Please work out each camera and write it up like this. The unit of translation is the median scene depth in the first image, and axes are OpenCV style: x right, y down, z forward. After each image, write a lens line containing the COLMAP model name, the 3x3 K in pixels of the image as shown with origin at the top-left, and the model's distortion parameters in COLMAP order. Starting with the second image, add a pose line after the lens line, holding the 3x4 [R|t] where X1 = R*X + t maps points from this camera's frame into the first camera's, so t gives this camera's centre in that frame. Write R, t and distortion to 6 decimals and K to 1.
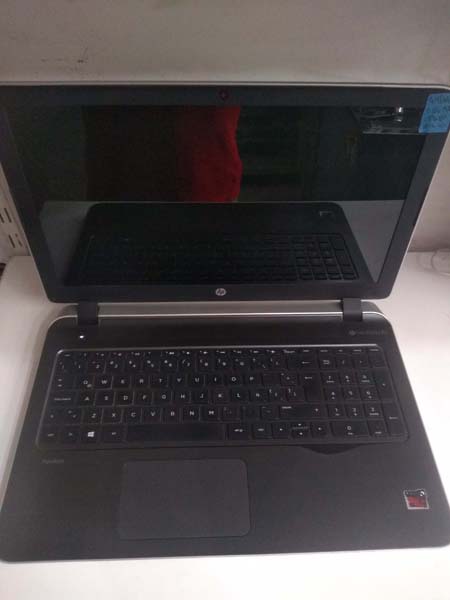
lens RADIAL K [[462.0, 0, 224.0], [0, 462.0, 304.3], [0, 0, 1]] dist [0.040573, -0.081735]
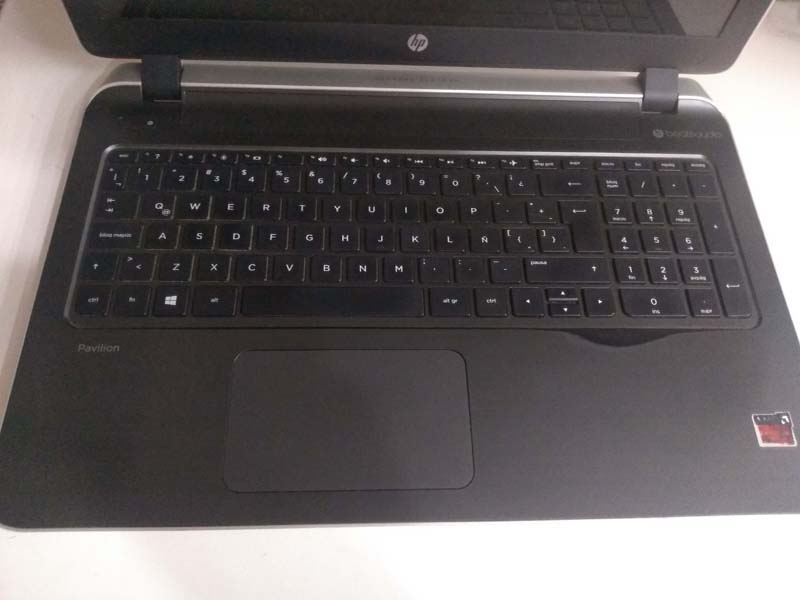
lens RADIAL K [[616.0, 0, 404.9], [0, 616.0, 305.6], [0, 0, 1]] dist [0.040573, -0.081735]
pose [[0.999107, 0.024924, 0.034116, -0.042568], [-0.032738, 0.967120, 0.252206, 0.093397], [-0.026708, -0.253098, 0.967072, 0.292566]]
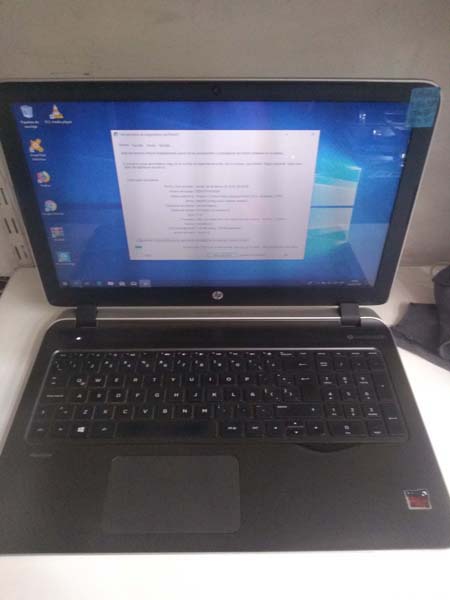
lens RADIAL K [[462.0, 0, 221.9], [0, 462.0, 297.7], [0, 0, 1]] dist [0.040573, -0.081735]
pose [[0.999566, 0.005731, -0.028893, 0.034800], [-0.009077, 0.993084, -0.117057, 0.108370], [0.028022, 0.117268, 0.992705, 0.002827]]
